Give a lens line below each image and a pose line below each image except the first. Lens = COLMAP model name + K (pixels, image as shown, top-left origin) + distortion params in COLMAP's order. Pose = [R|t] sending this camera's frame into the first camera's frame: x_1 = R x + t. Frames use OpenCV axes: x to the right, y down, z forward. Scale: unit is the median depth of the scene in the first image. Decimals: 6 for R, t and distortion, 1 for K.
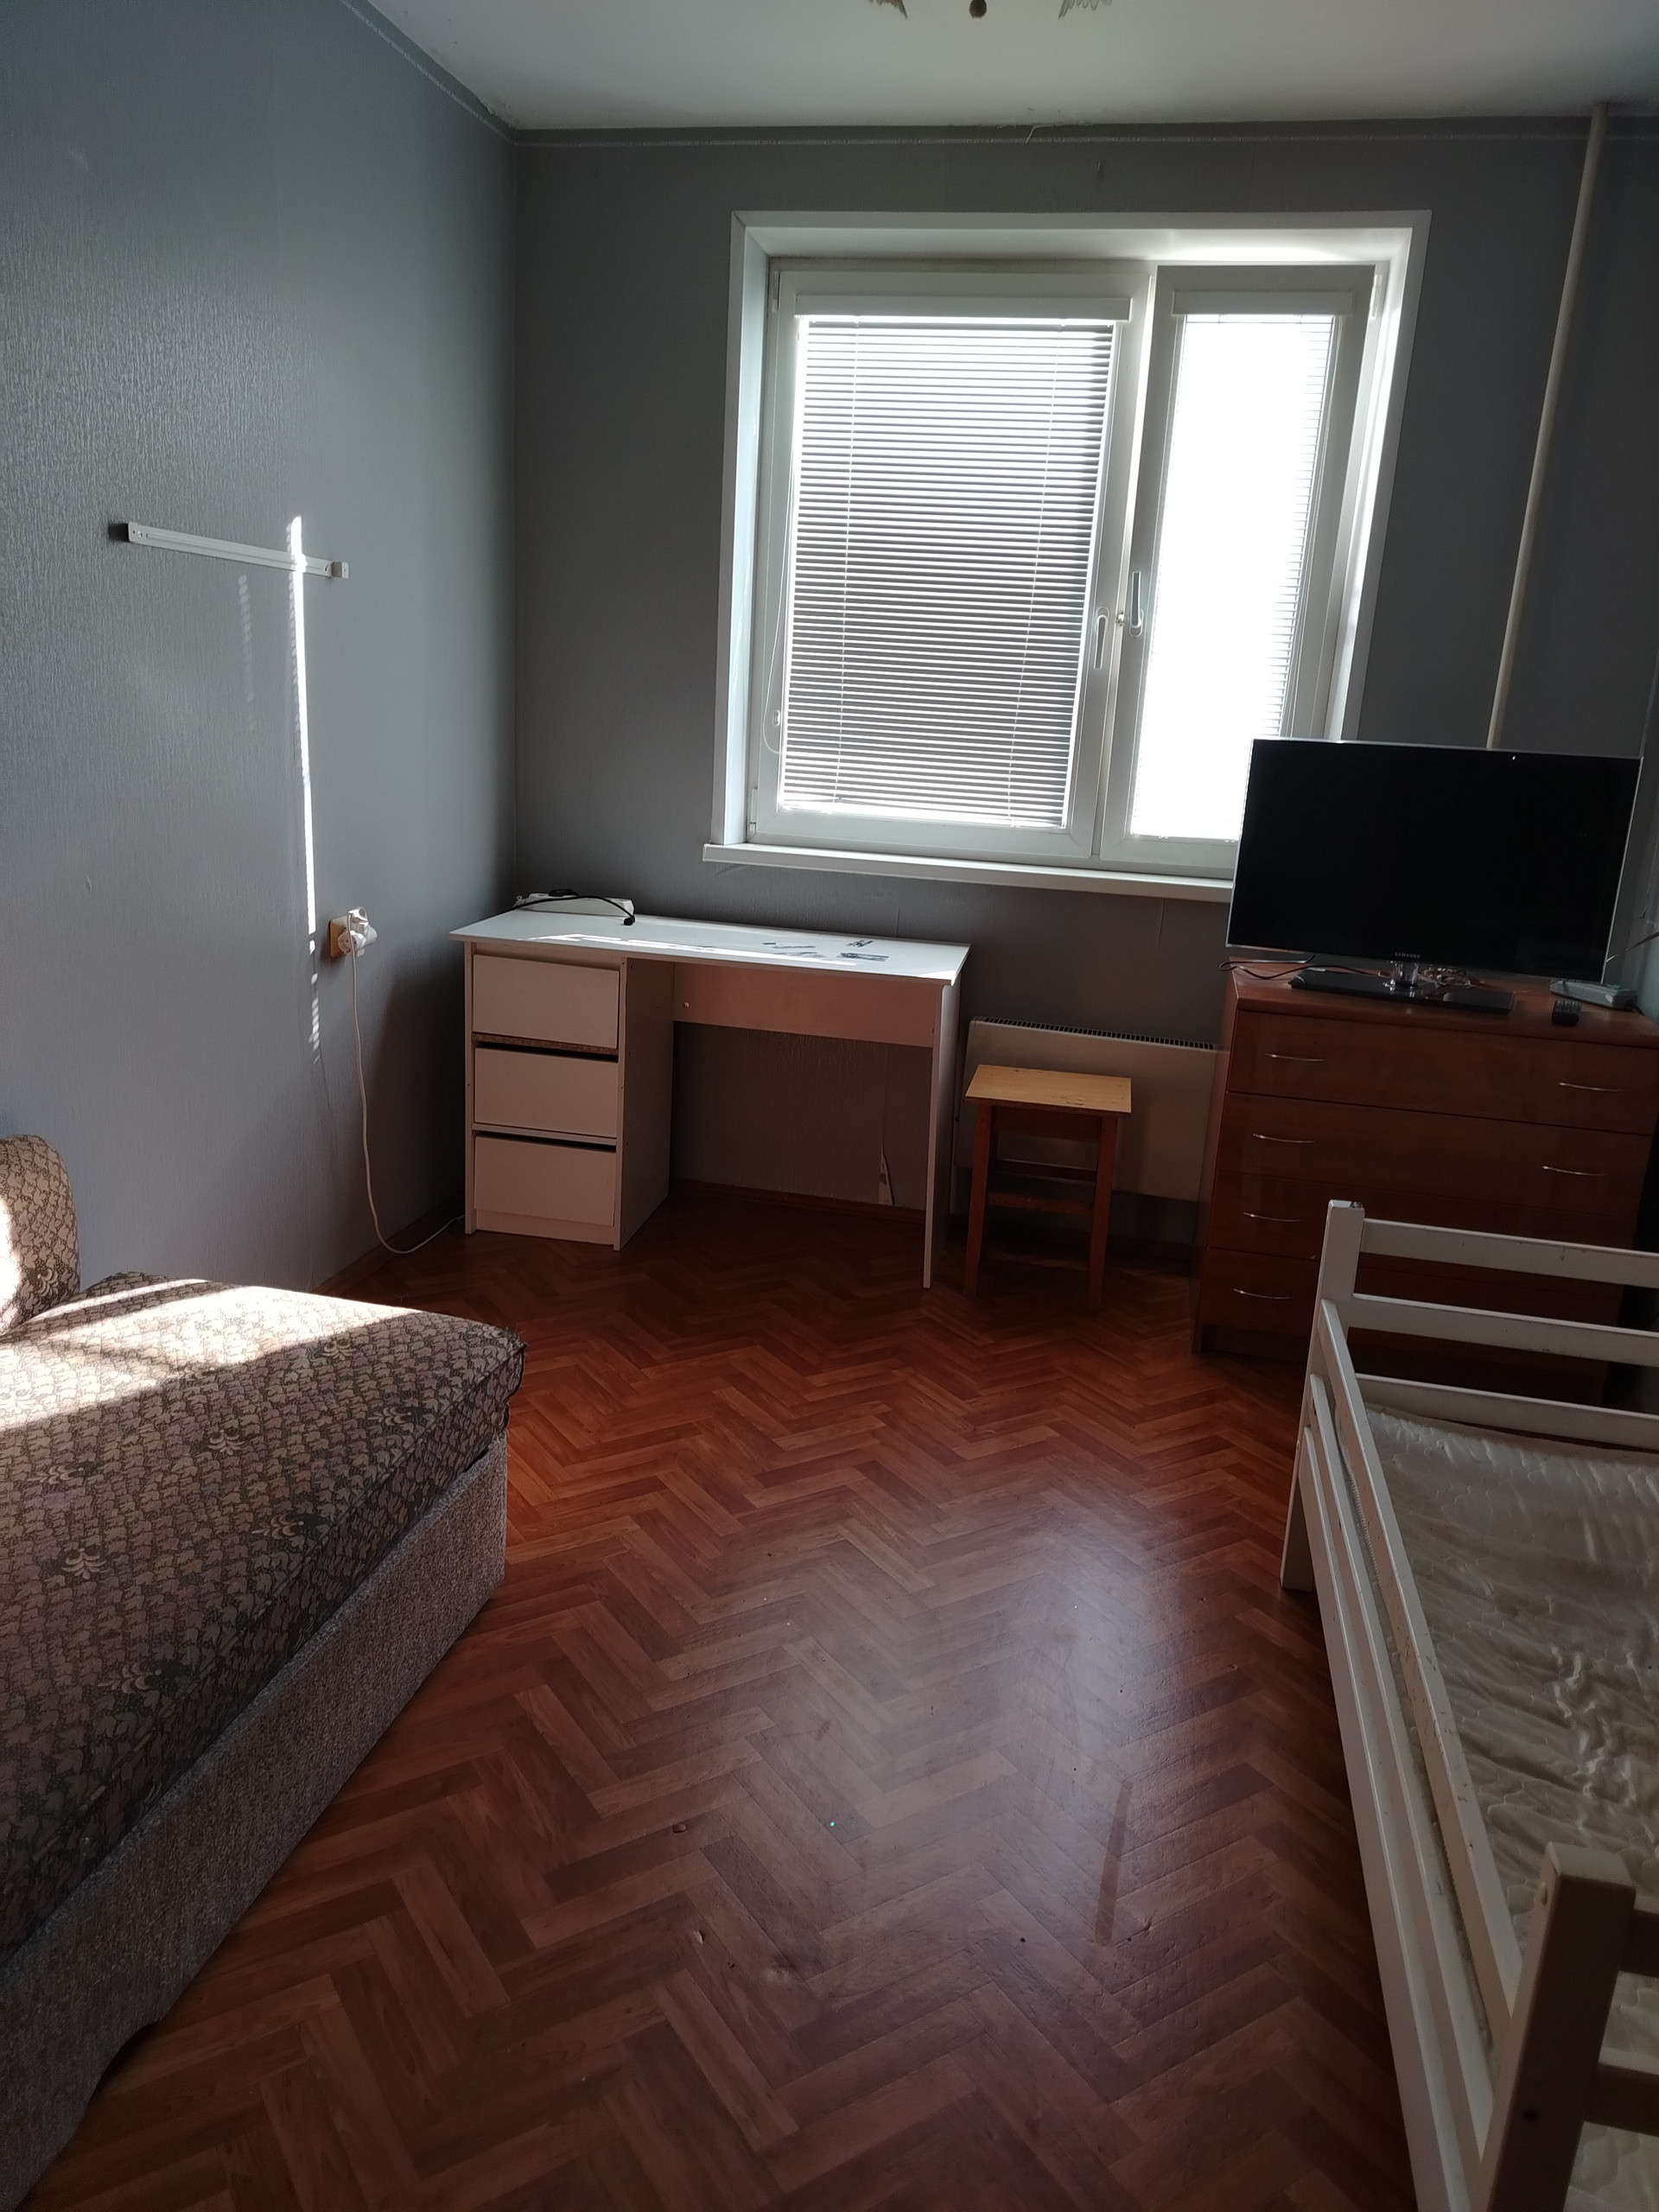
lens RADIAL K [[1524.5, 0, 811.5], [0, 1524.5, 1098.3], [0, 0, 1]] dist [0.037083, -0.053483]
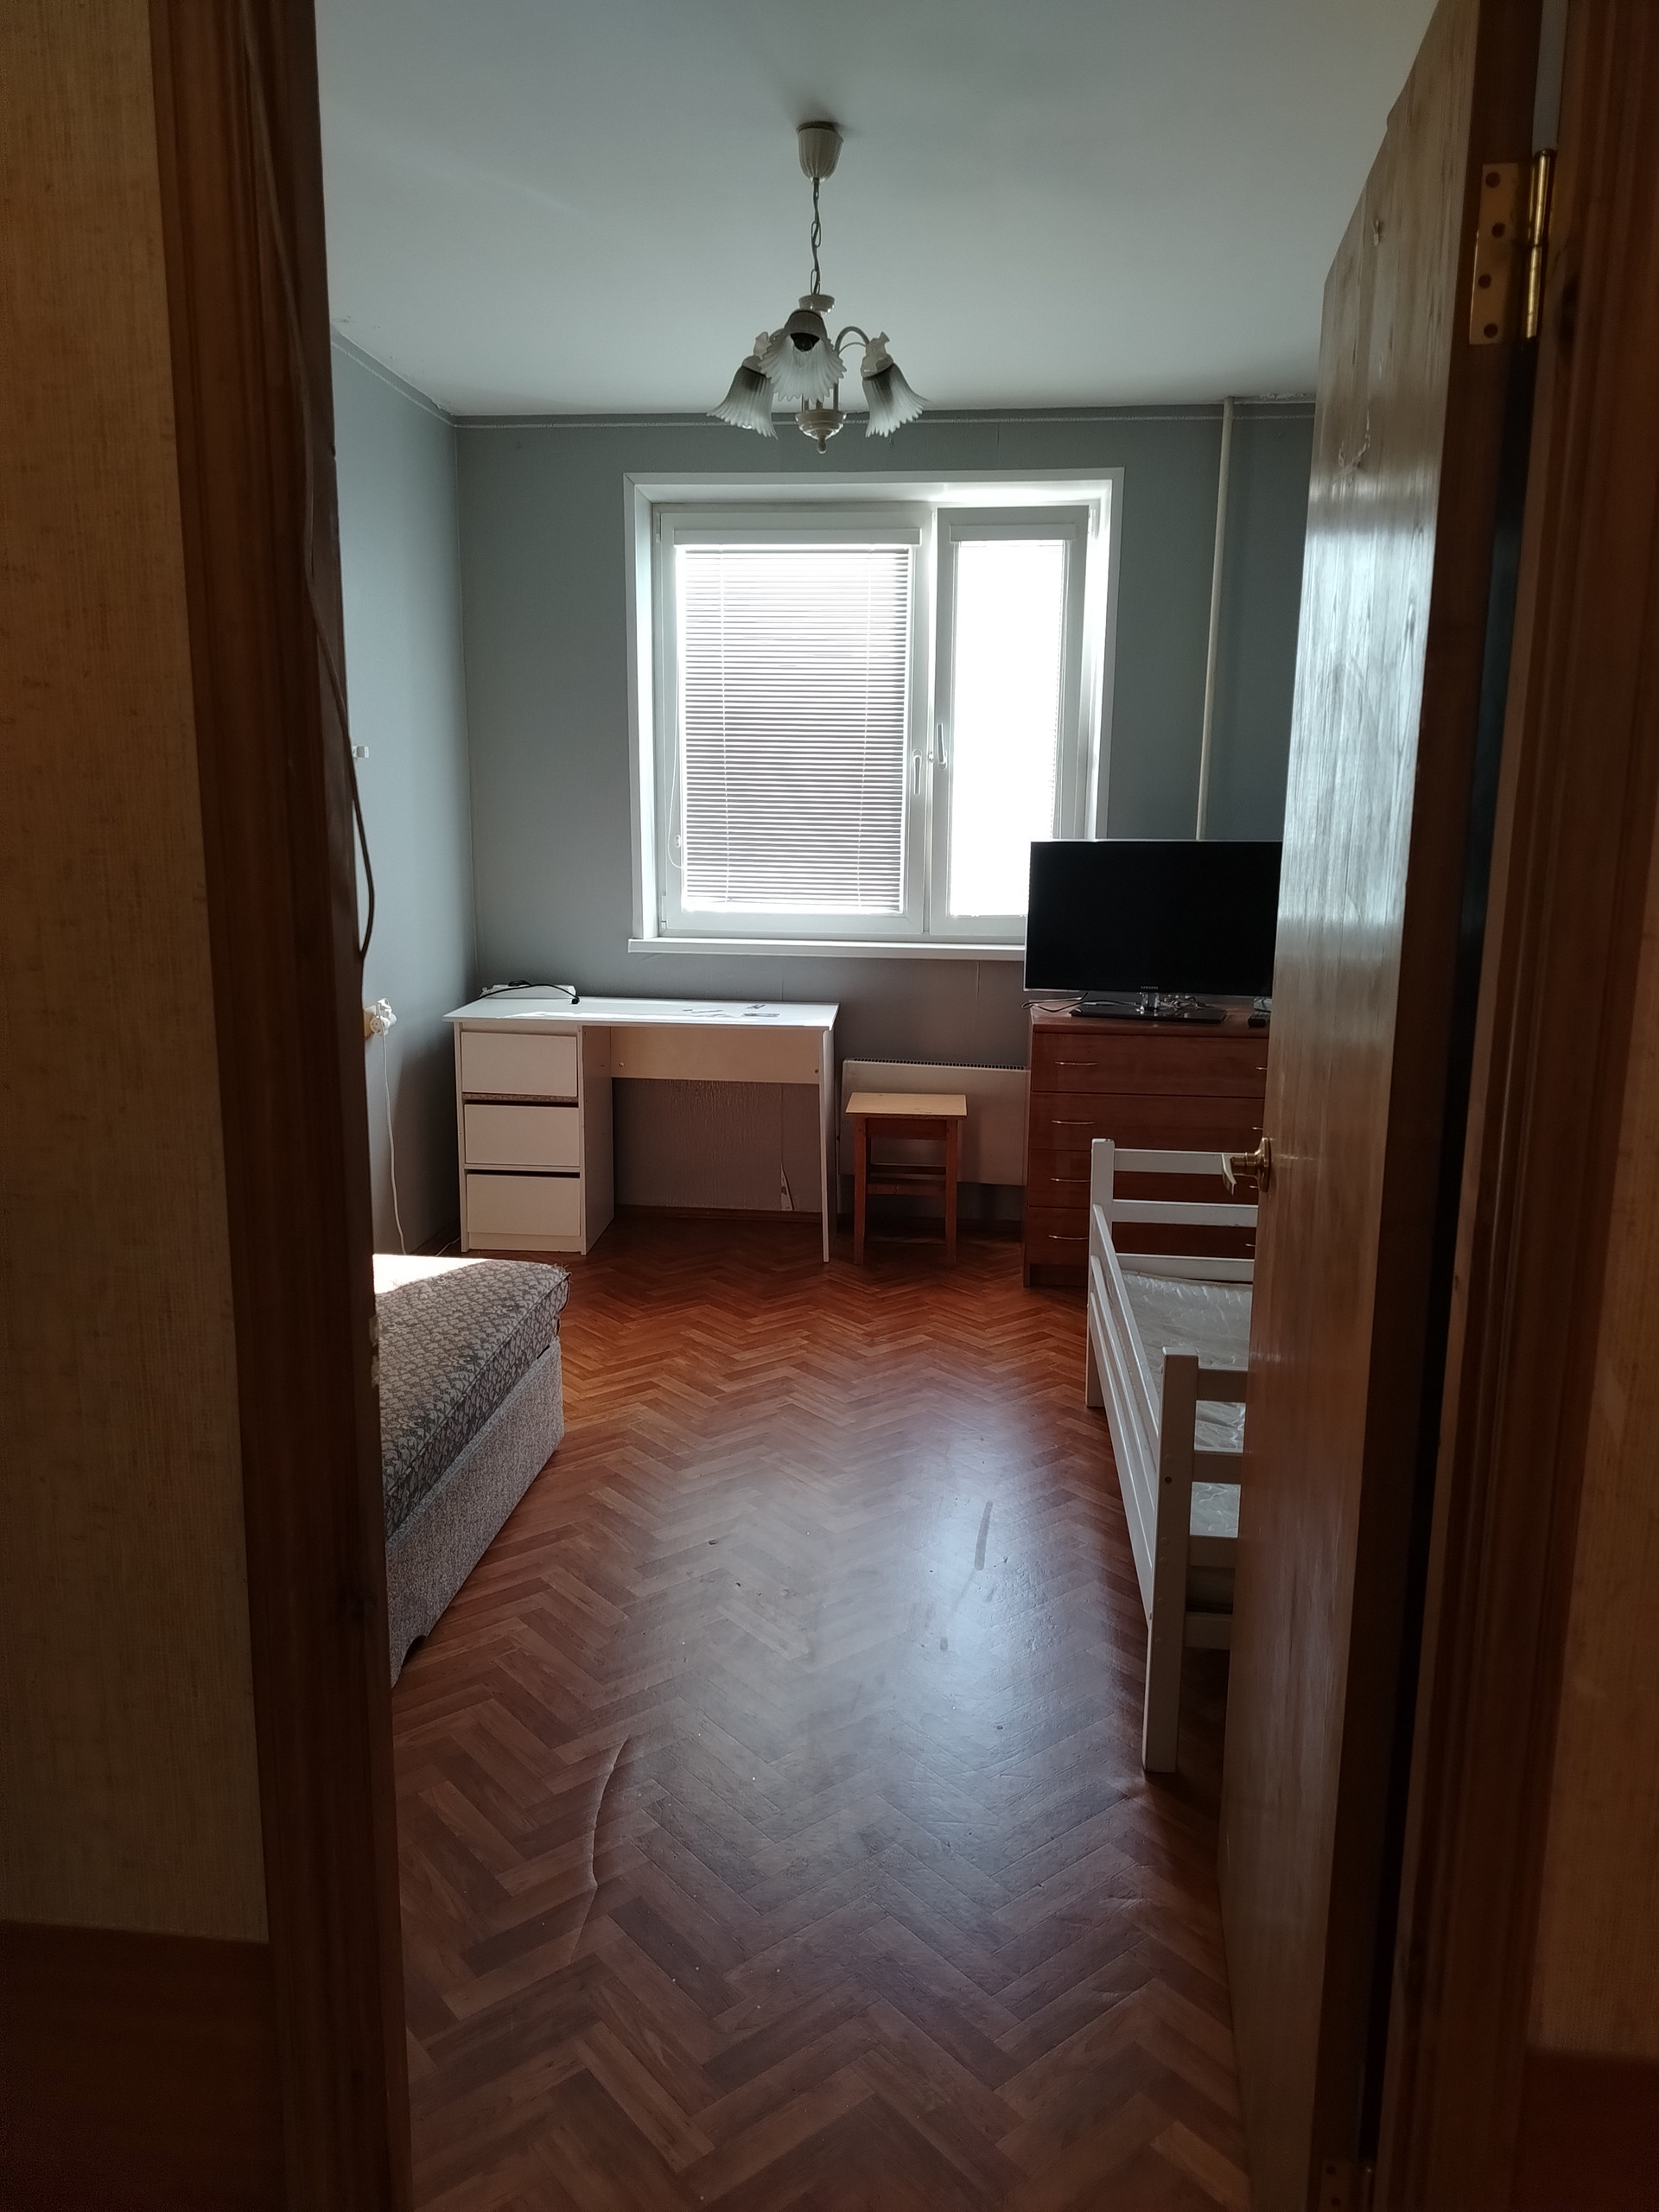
lens RADIAL K [[1543.4, 0, 823.0], [0, 1543.4, 1098.4], [0, 0, 1]] dist [0.058910, -0.077513]
pose [[0.992062, -0.066228, 0.106897, -0.065715], [0.073289, 0.995285, -0.063534, 0.074383], [-0.102185, 0.070864, 0.992238, -0.364606]]
